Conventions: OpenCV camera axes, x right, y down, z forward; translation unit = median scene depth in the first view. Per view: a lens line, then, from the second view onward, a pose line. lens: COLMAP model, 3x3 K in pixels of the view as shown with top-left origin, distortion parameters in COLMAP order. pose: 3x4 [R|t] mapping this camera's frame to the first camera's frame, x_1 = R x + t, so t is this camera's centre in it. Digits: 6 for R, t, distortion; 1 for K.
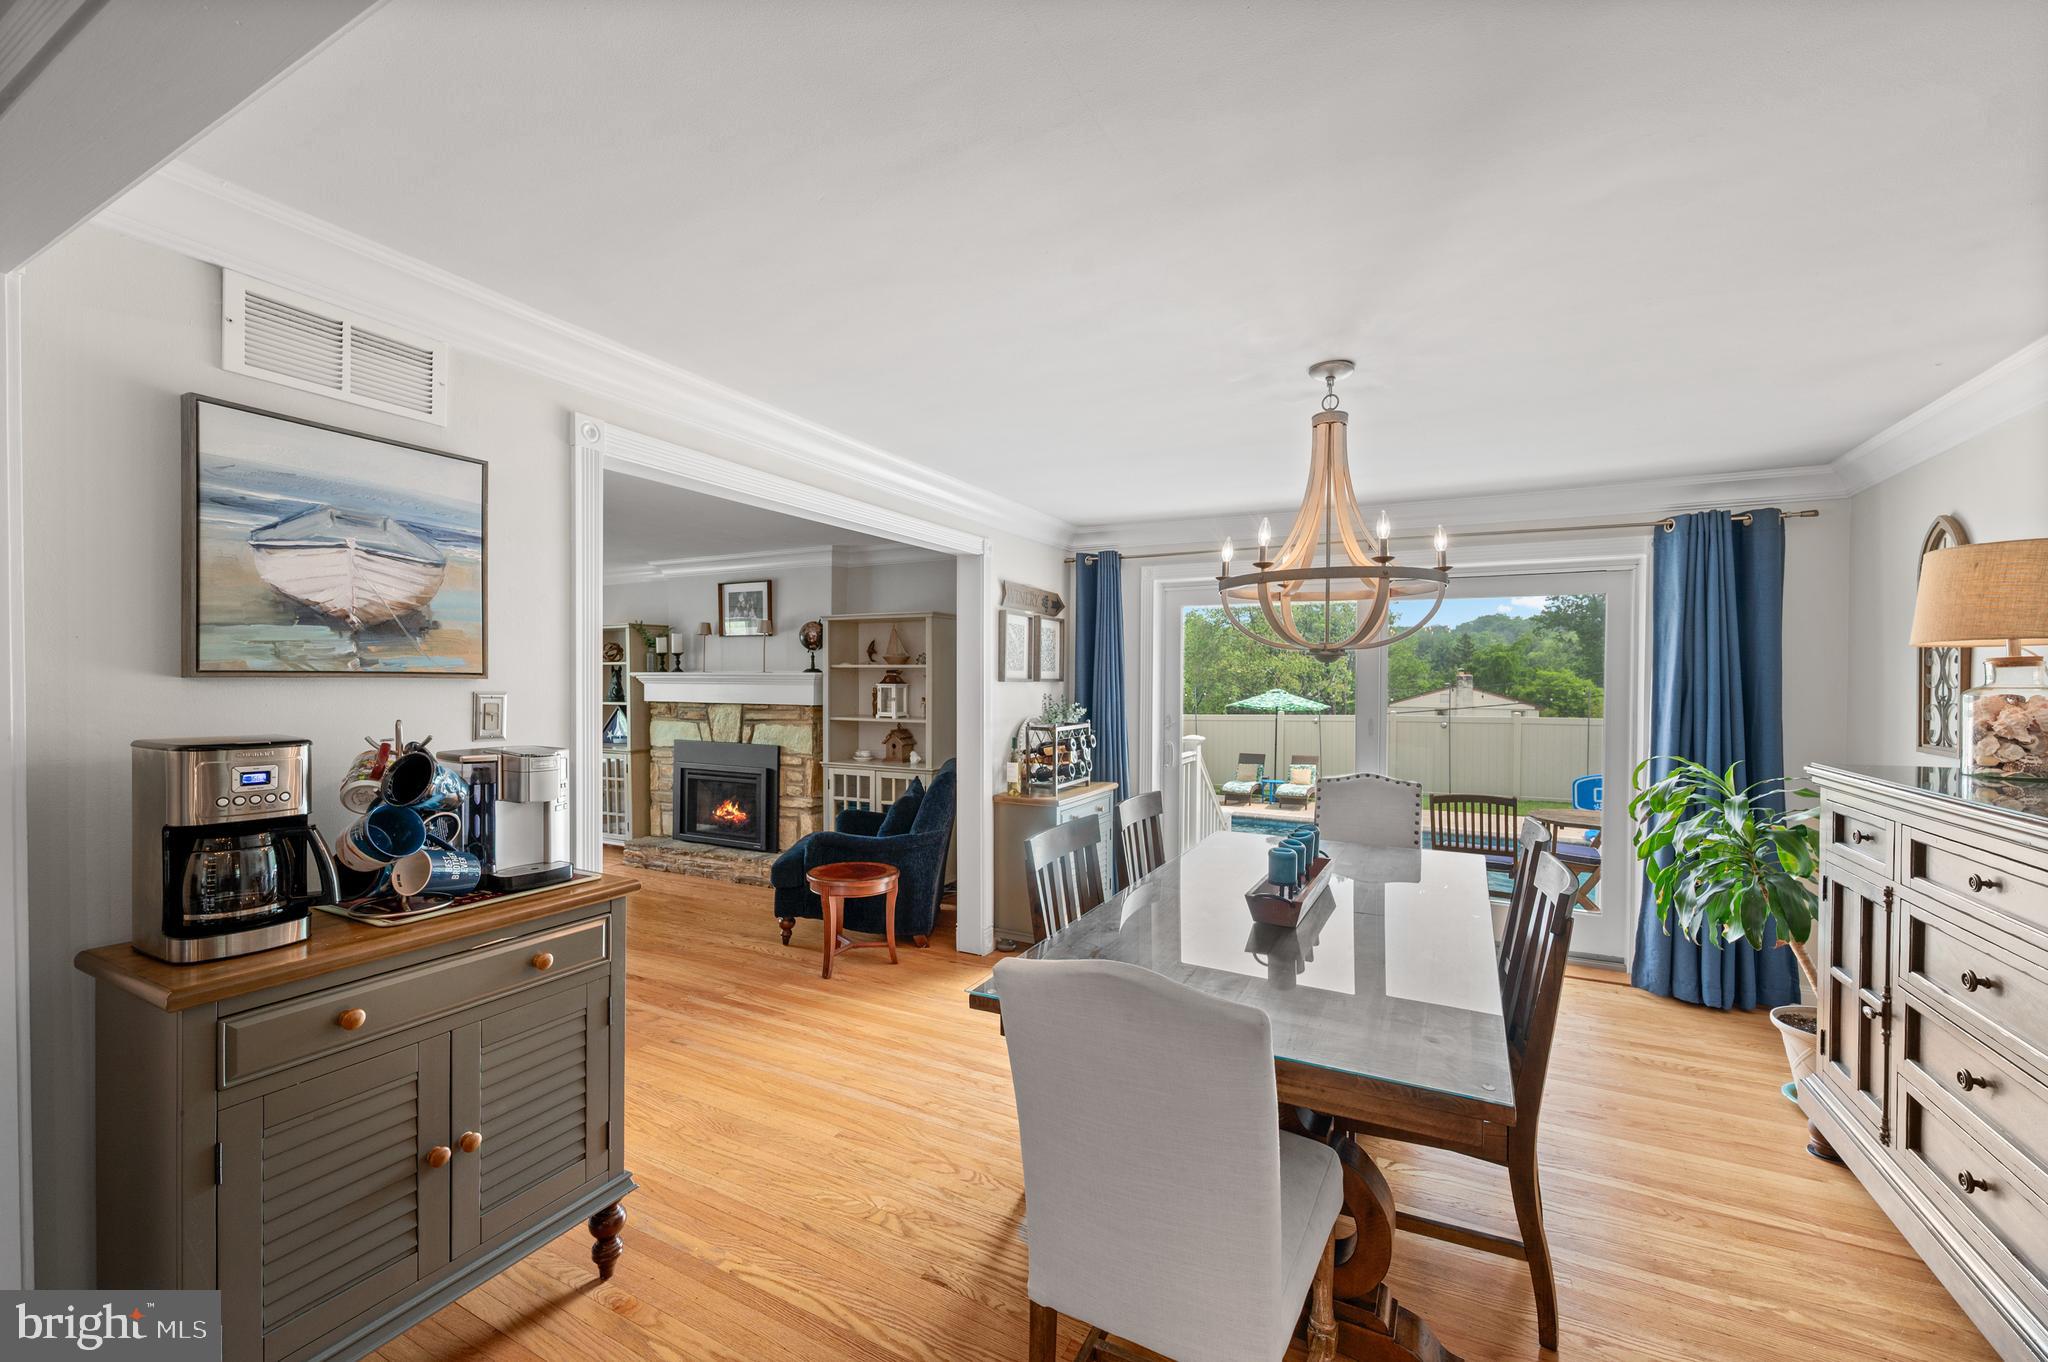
lens RADIAL K [[827.5, 0, 1022.4], [0, 827.5, 701.9], [0, 0, 1]] dist [-0.000787, 0.000296]
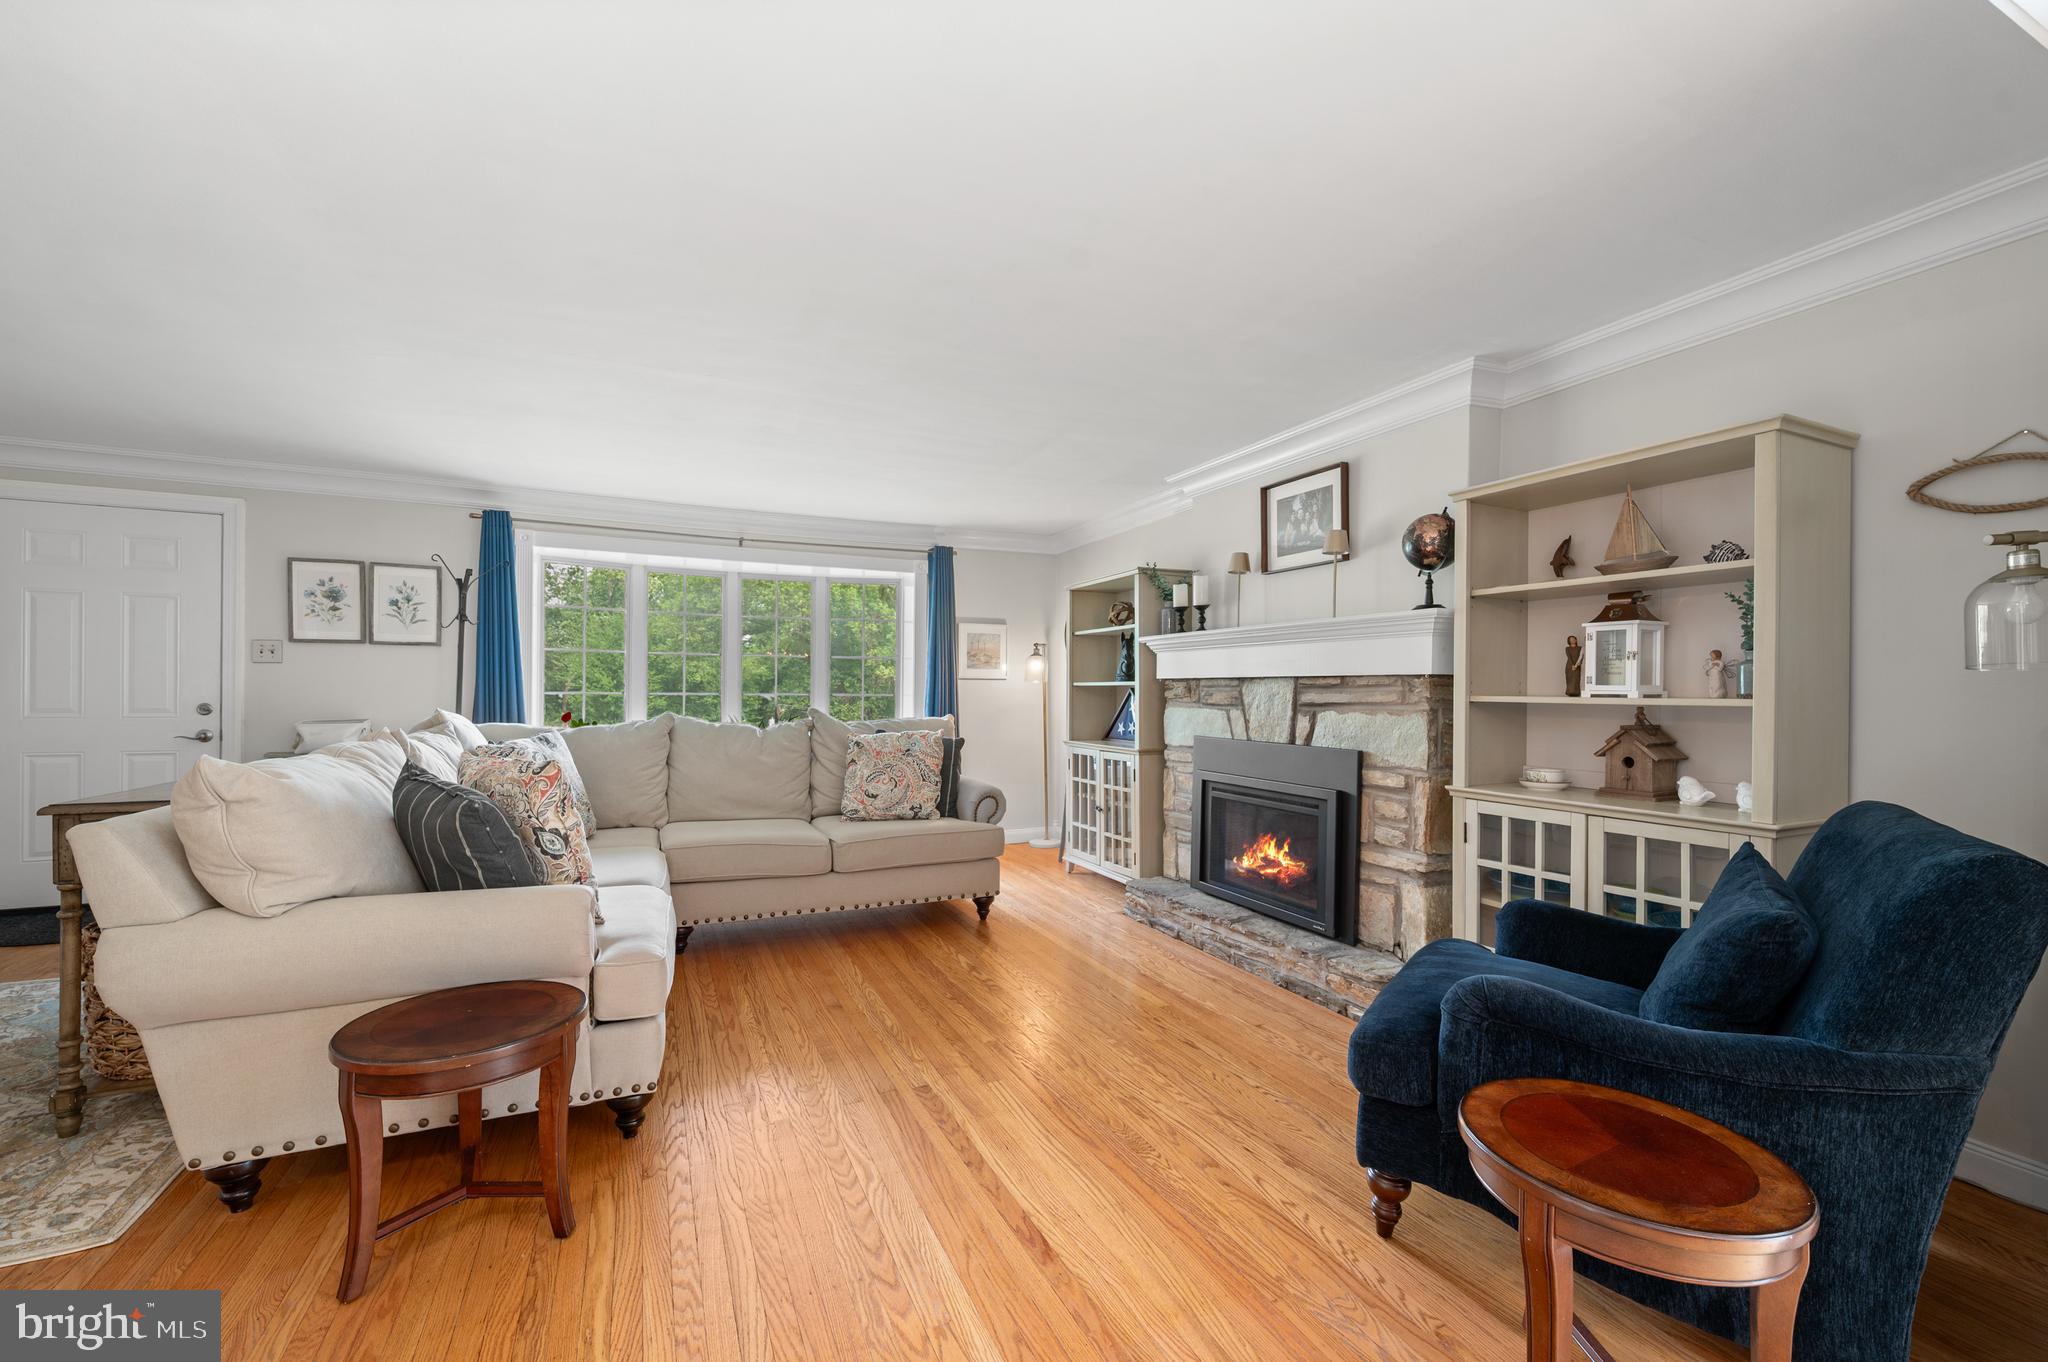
lens RADIAL K [[827.5, 0, 1036.1], [0, 827.5, 691.4], [0, 0, 1]] dist [-0.000787, 0.000296]
pose [[0.798315, 0.000227, -0.602240, -0.136373], [-0.016265, 0.999643, -0.021183, 0.028889], [0.602021, 0.026706, 0.798034, 0.433789]]
